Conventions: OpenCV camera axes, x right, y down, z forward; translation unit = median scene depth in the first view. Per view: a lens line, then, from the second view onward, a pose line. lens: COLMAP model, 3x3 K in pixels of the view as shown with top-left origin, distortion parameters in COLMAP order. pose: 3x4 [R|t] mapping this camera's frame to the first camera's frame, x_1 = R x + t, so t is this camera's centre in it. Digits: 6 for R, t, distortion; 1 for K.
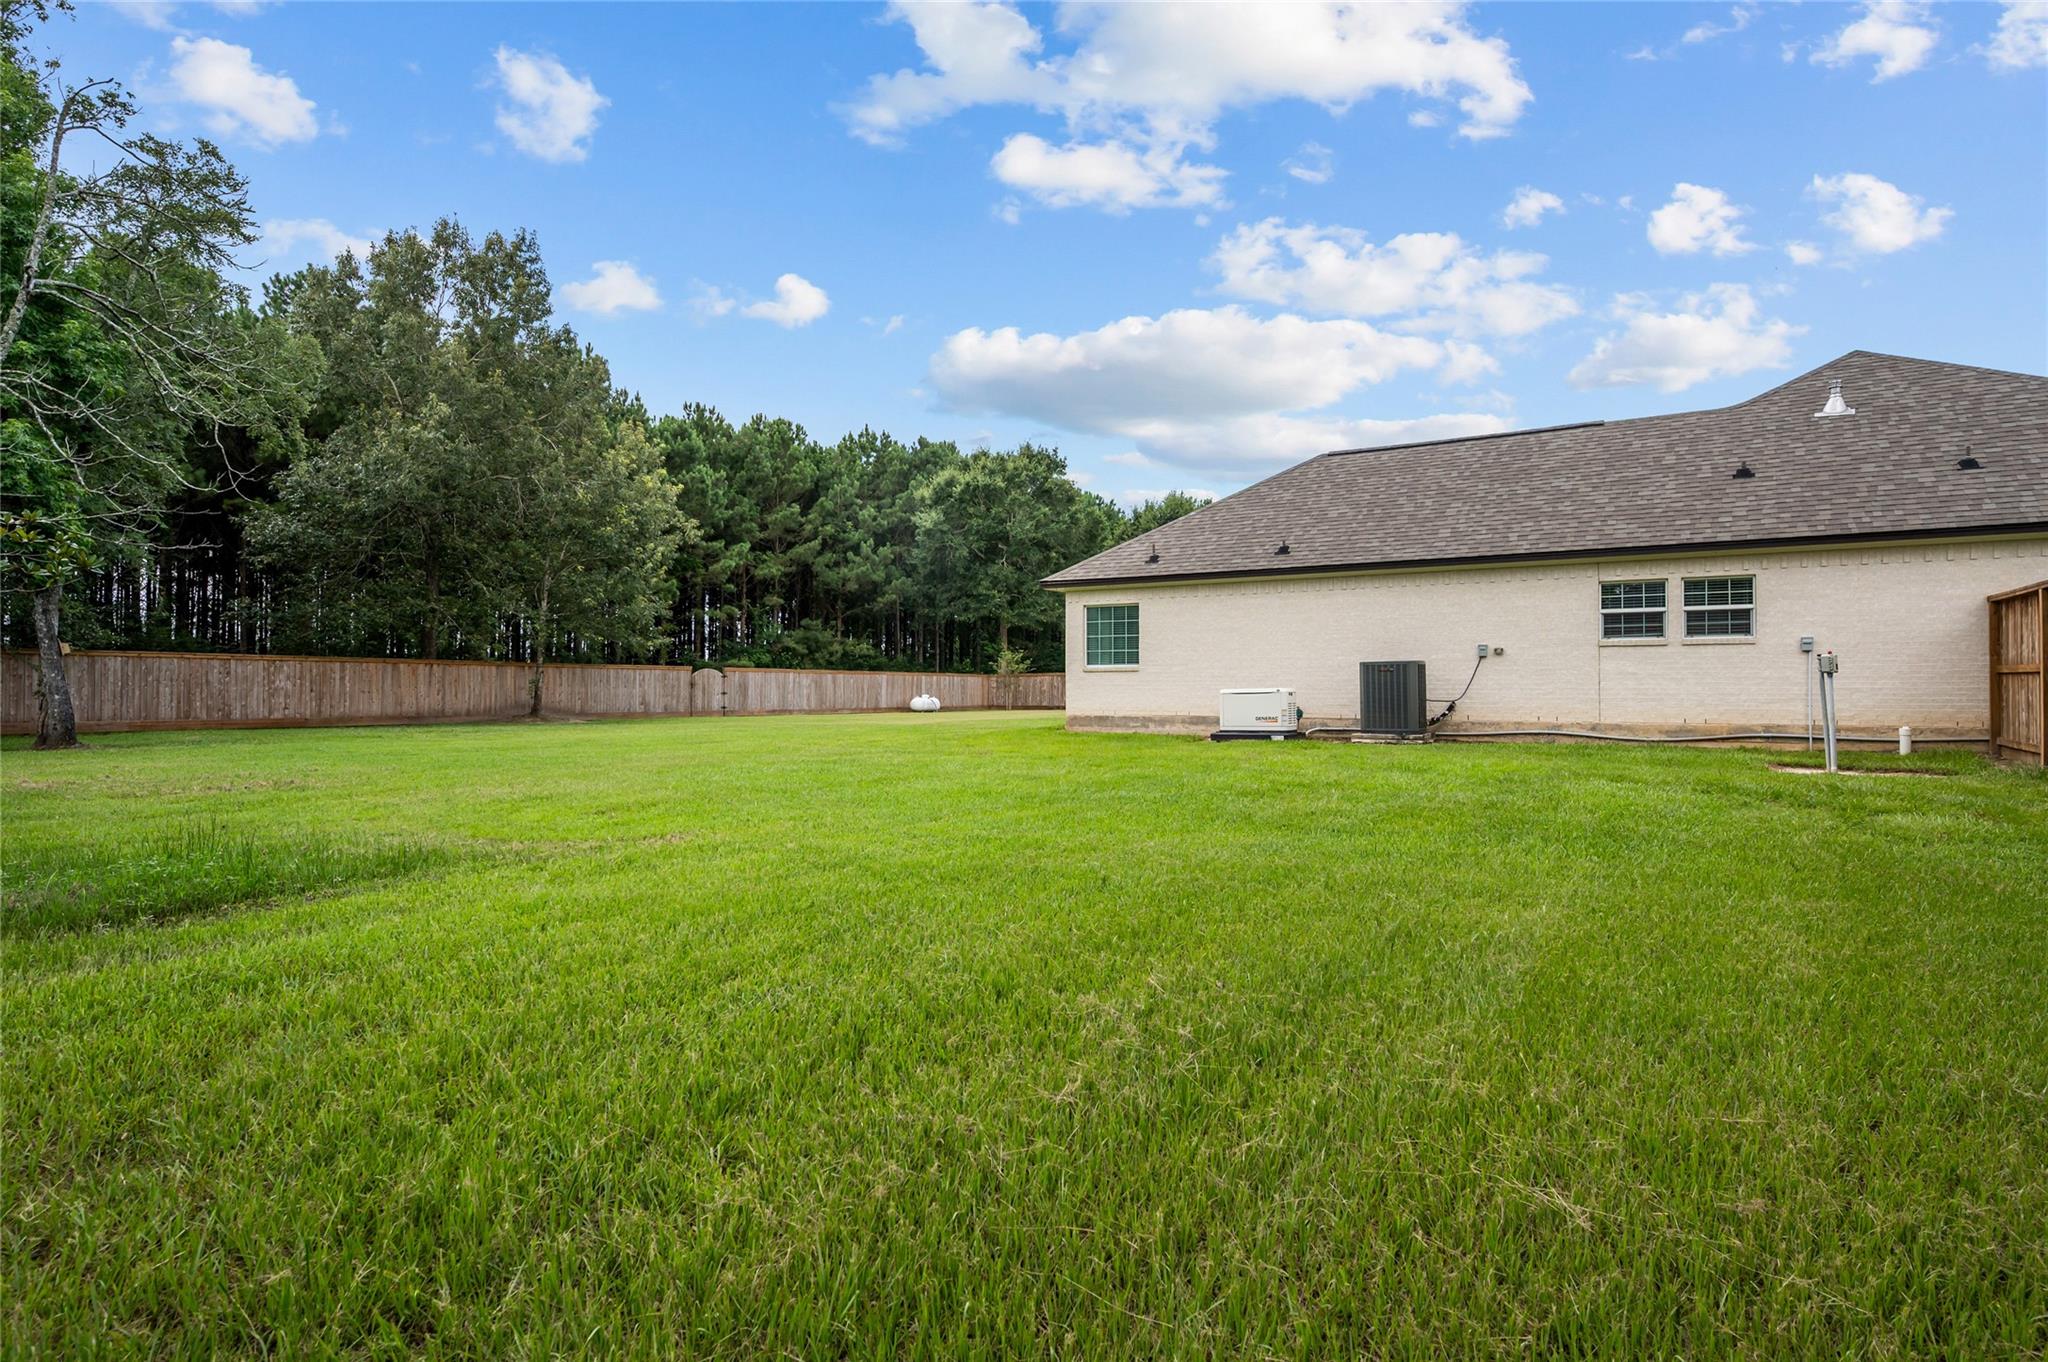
lens RADIAL K [[1042.2, 0, 1024.0], [0, 1042.2, 681.0], [0, 0, 1]] dist [0.000669, 0.000077]
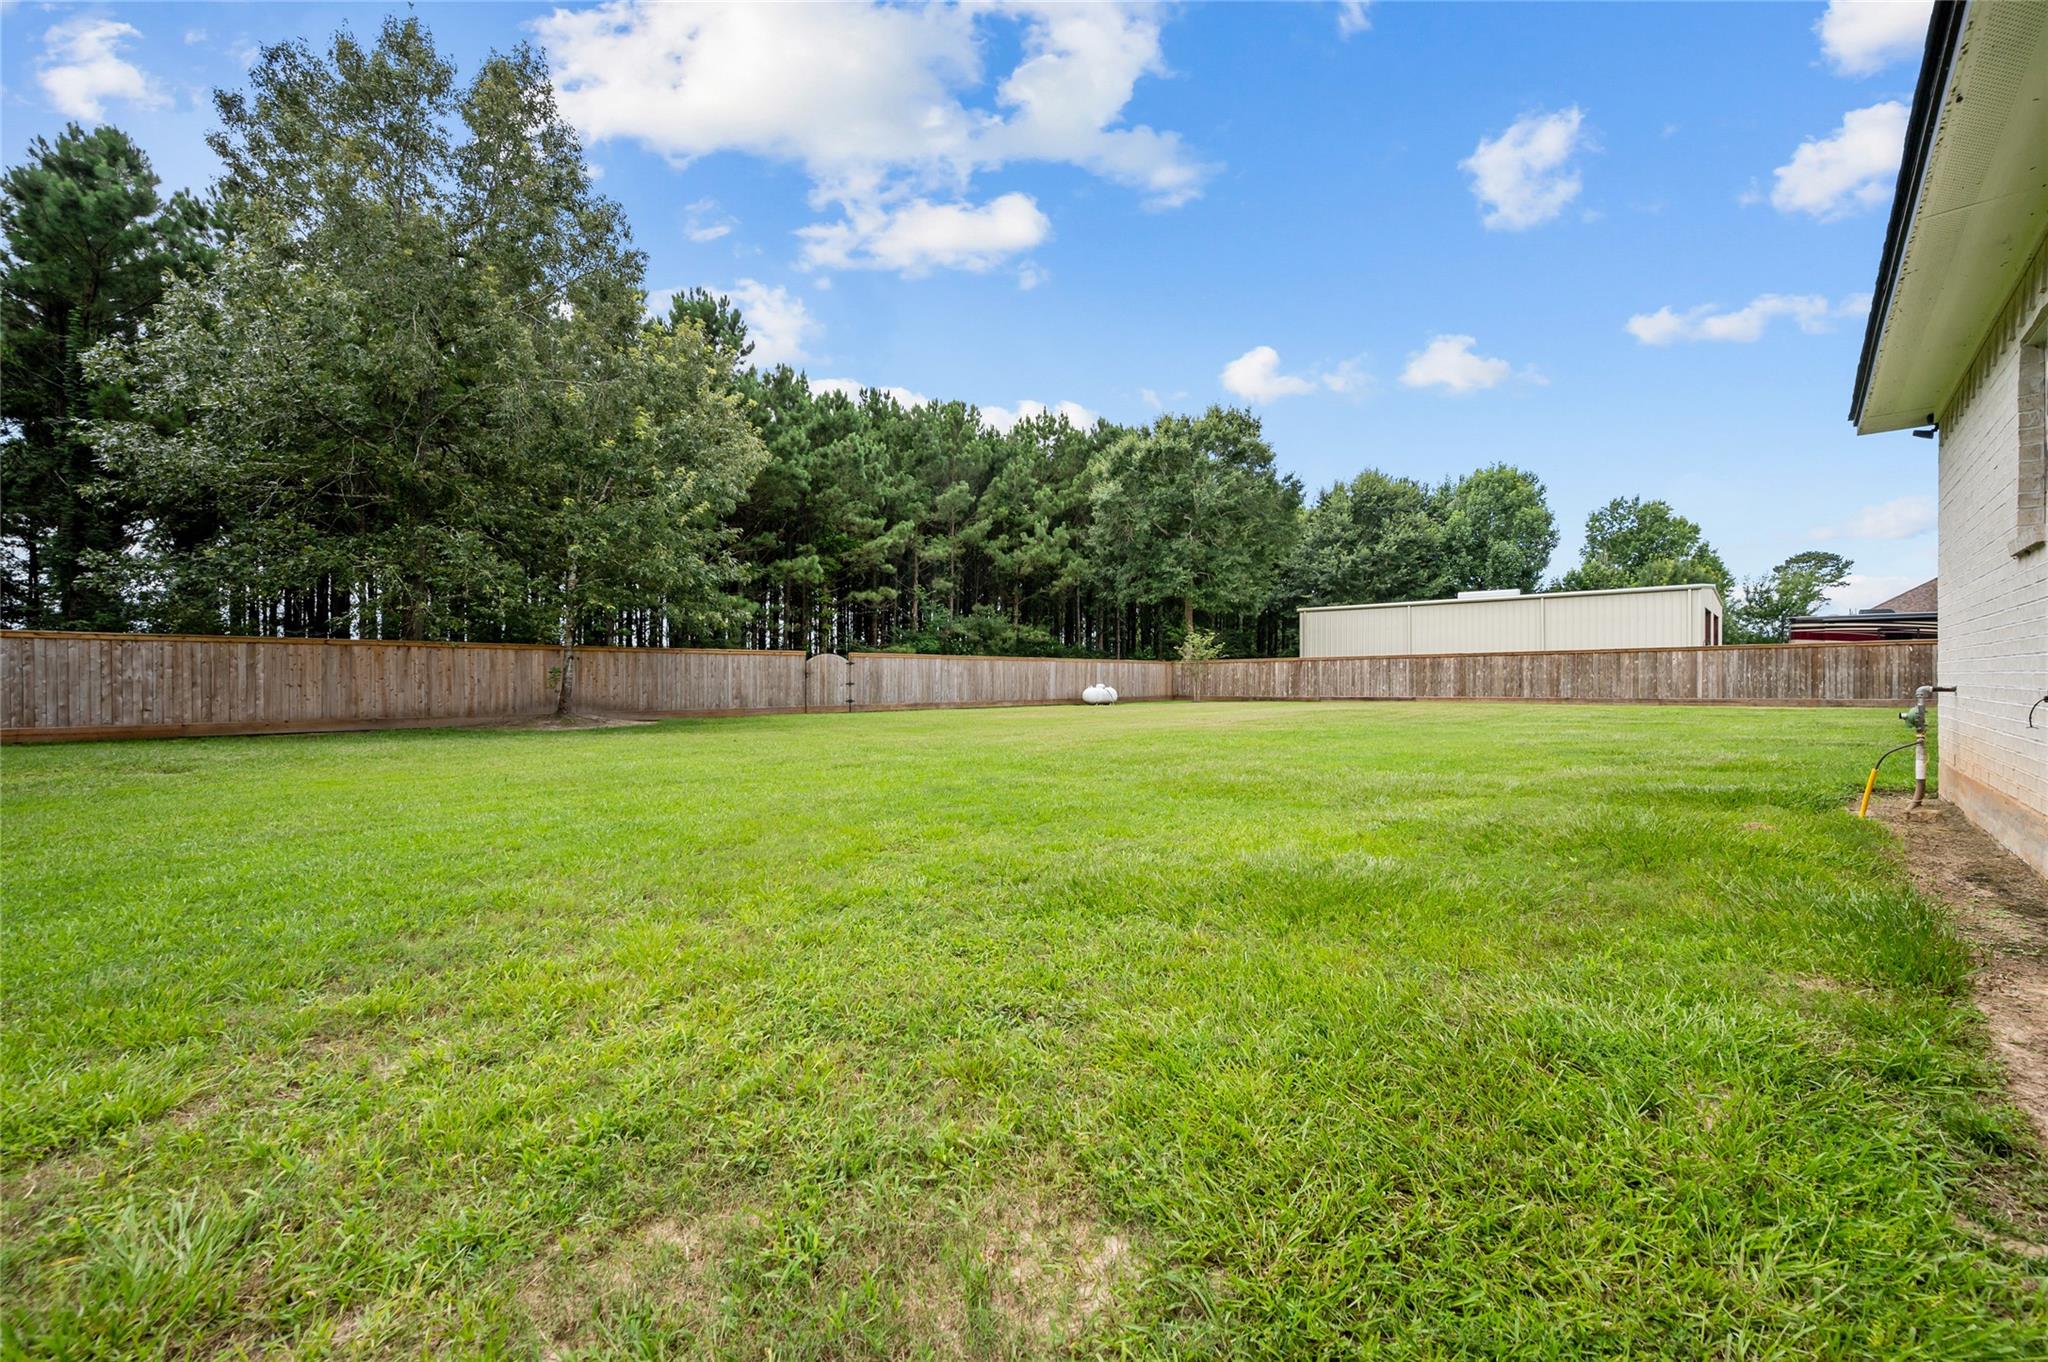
lens RADIAL K [[815.7, 0, 1026.2], [0, 815.7, 672.8], [0, 0, 1]] dist [-0.001027, -0.000158]
pose [[0.979547, -0.002868, -0.201195, -0.016346], [0.003674, 0.999987, 0.003631, 0.000934], [0.201182, -0.004296, 0.979544, 0.284140]]
